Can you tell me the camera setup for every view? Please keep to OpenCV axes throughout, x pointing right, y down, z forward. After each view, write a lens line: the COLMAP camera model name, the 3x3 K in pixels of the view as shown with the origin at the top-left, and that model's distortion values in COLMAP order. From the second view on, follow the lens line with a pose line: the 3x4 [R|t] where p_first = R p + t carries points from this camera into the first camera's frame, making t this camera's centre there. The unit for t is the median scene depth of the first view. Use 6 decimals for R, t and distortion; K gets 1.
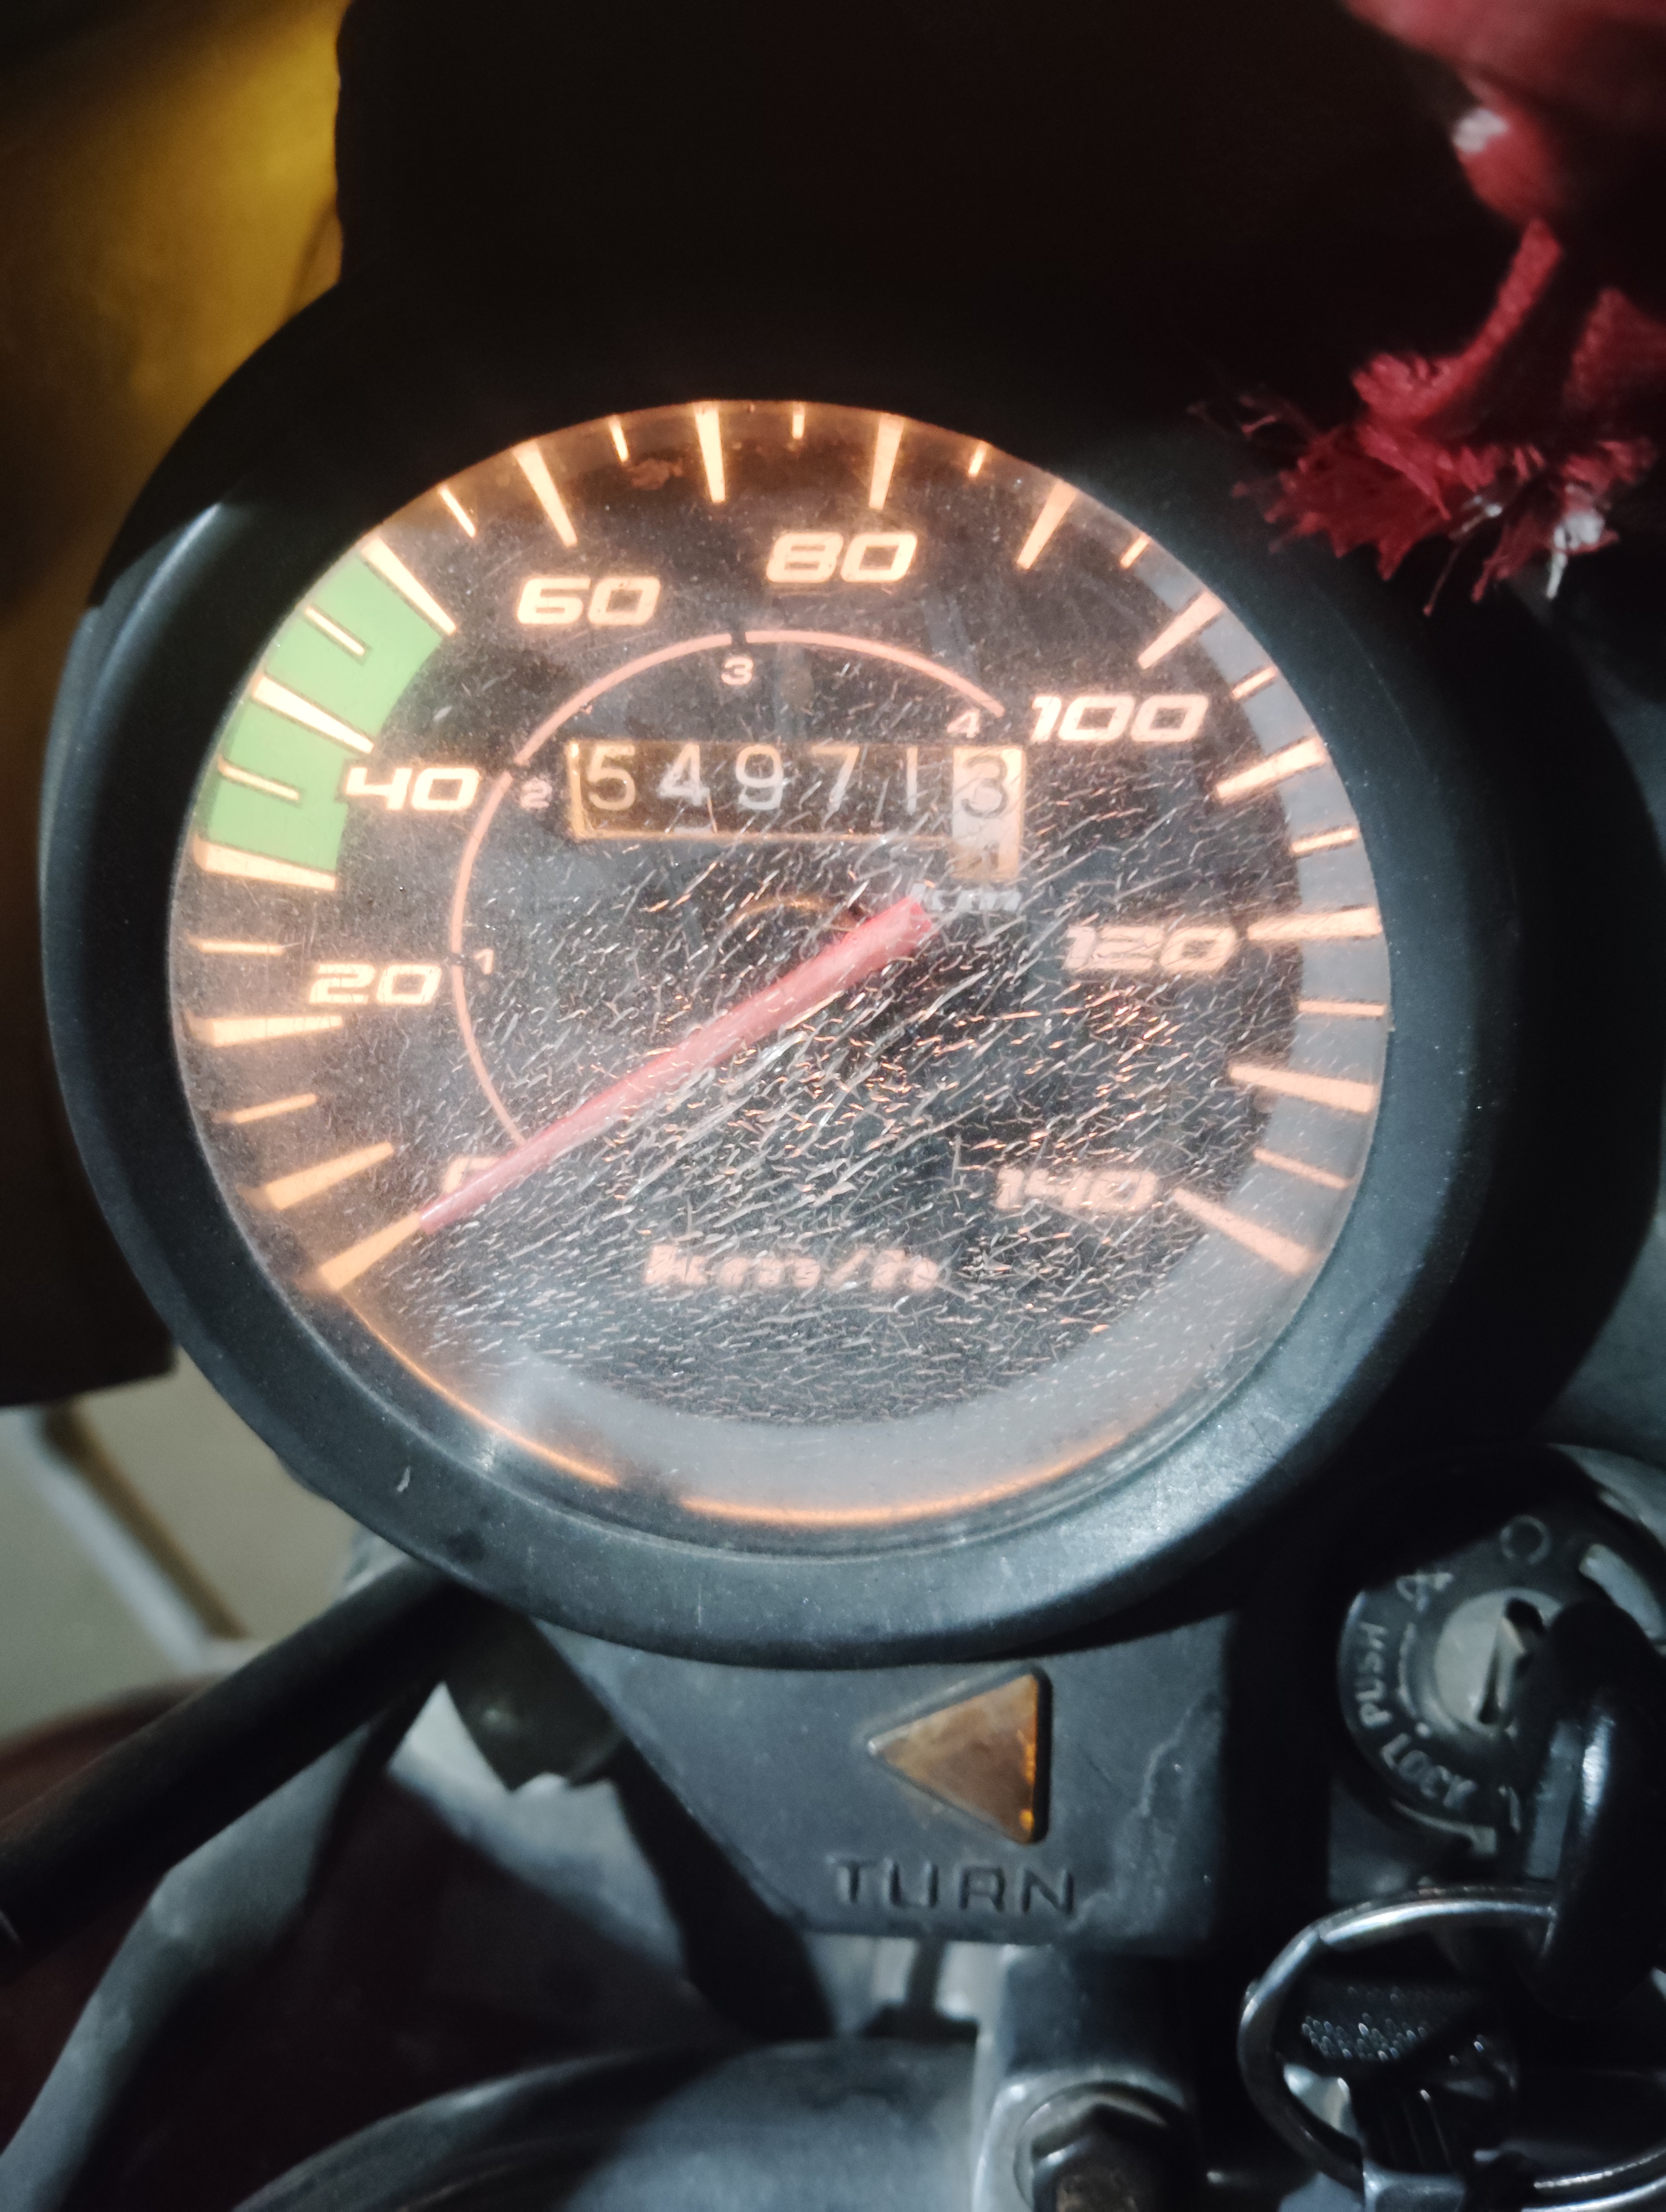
lens RADIAL K [[1883.4, 0, 833.0], [0, 1883.4, 1106.0], [0, 0, 1]] dist [0.051103, -0.215570]
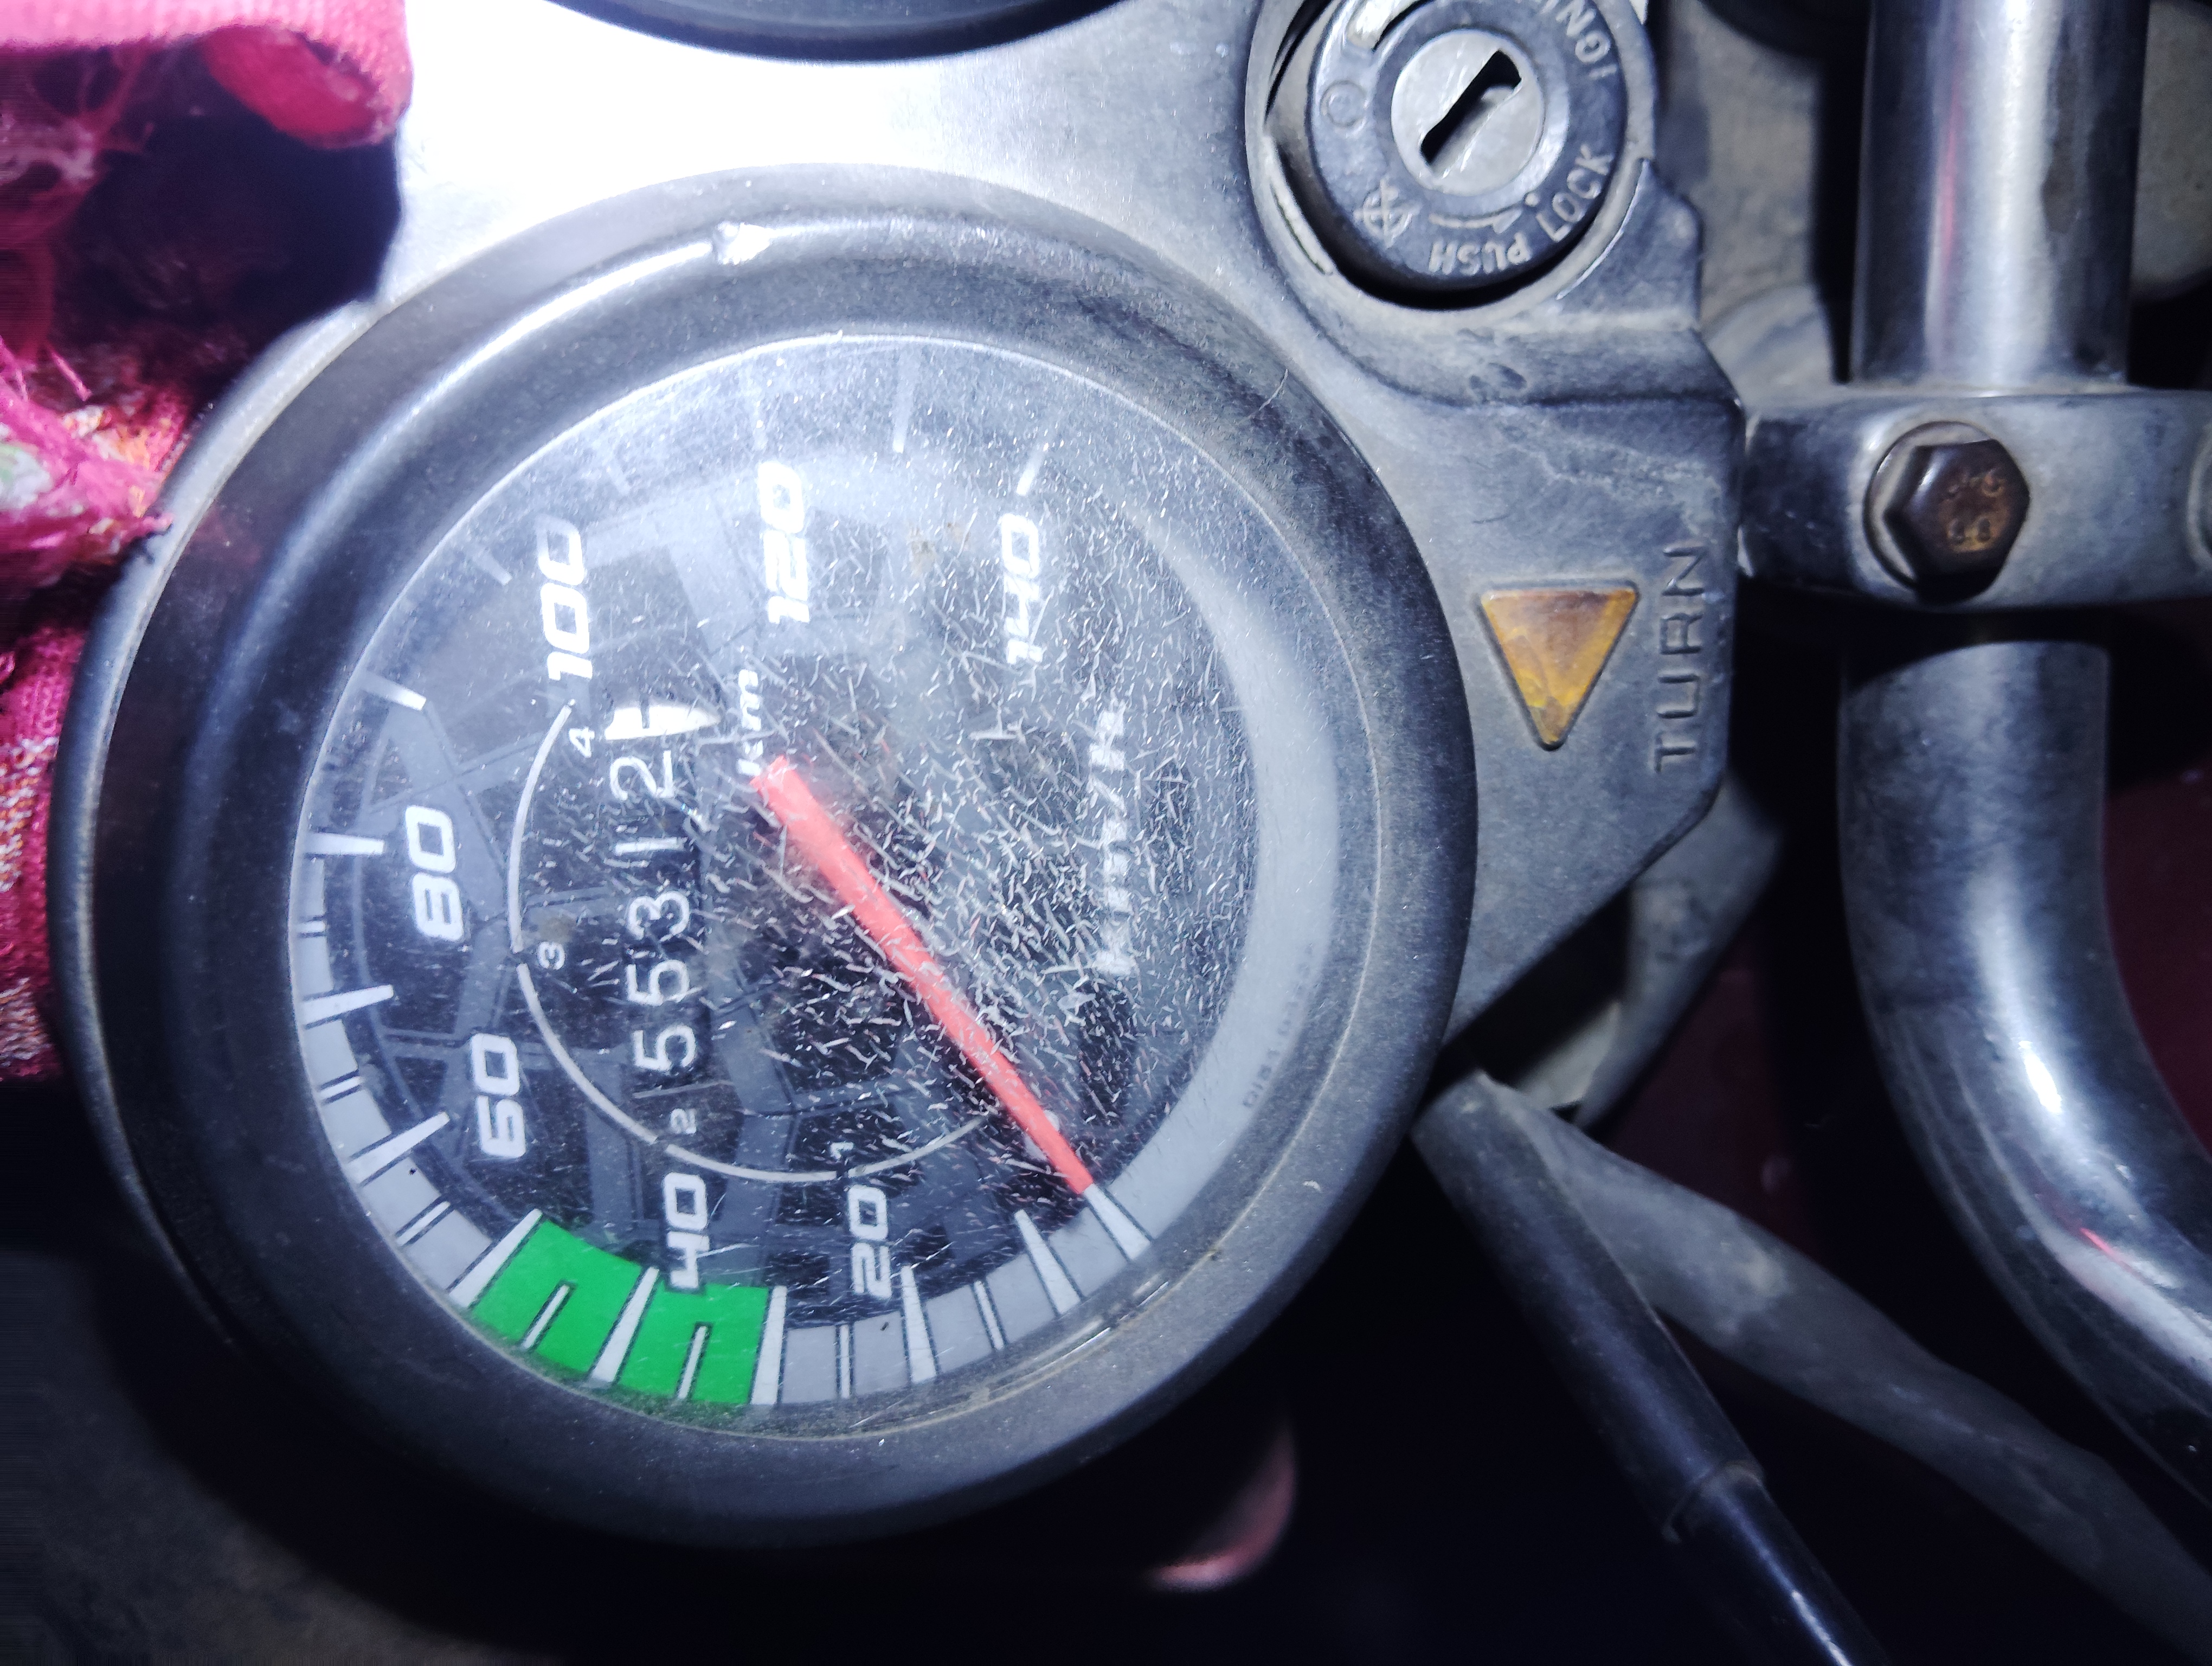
lens RADIAL K [[1883.4, 0, 1106.0], [0, 1883.4, 833.0], [0, 0, 1]] dist [0.051103, -0.215570]
pose [[-0.048078, -0.987658, -0.149066, 0.163851], [0.997573, -0.055004, 0.042690, 0.042740], [-0.050362, -0.146652, 0.987905, -0.067671]]
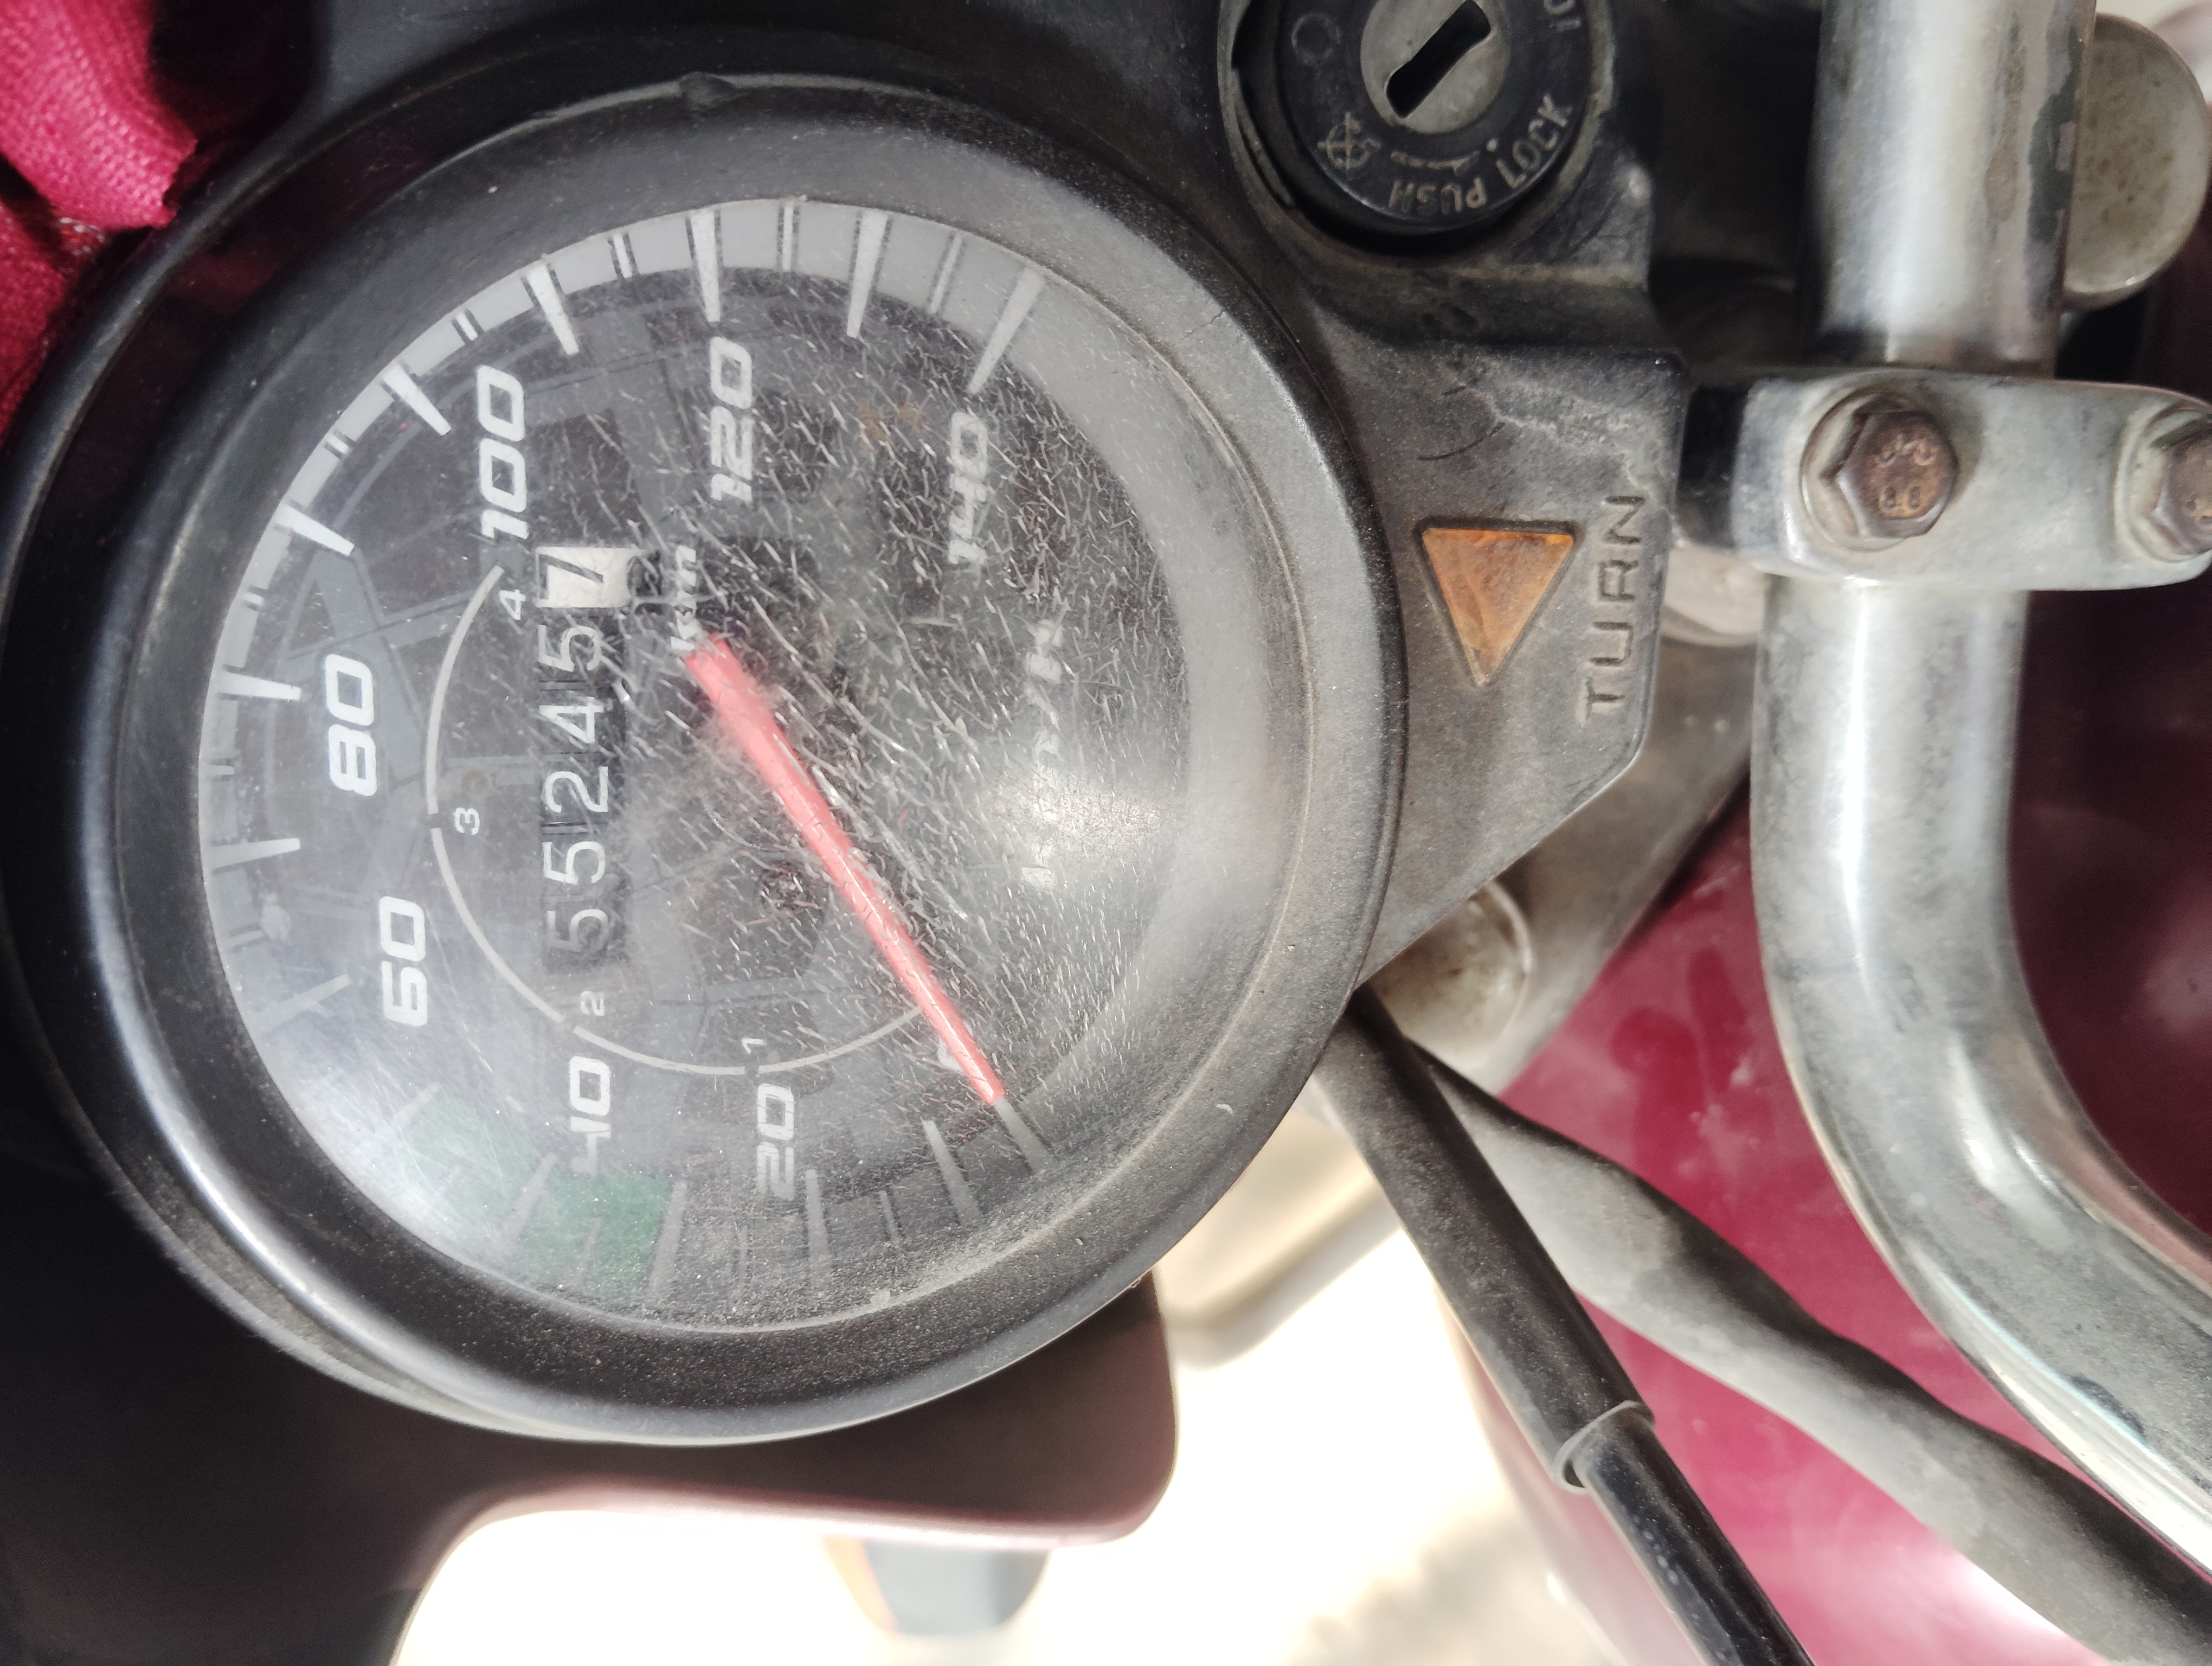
lens RADIAL K [[1883.4, 0, 1106.0], [0, 1883.4, 833.0], [0, 0, 1]] dist [0.051103, -0.215570]
pose [[0.014378, -0.990199, -0.138923, 0.094499], [0.995431, 0.001059, 0.095476, 0.023090], [-0.094393, -0.139661, 0.985690, -0.070179]]
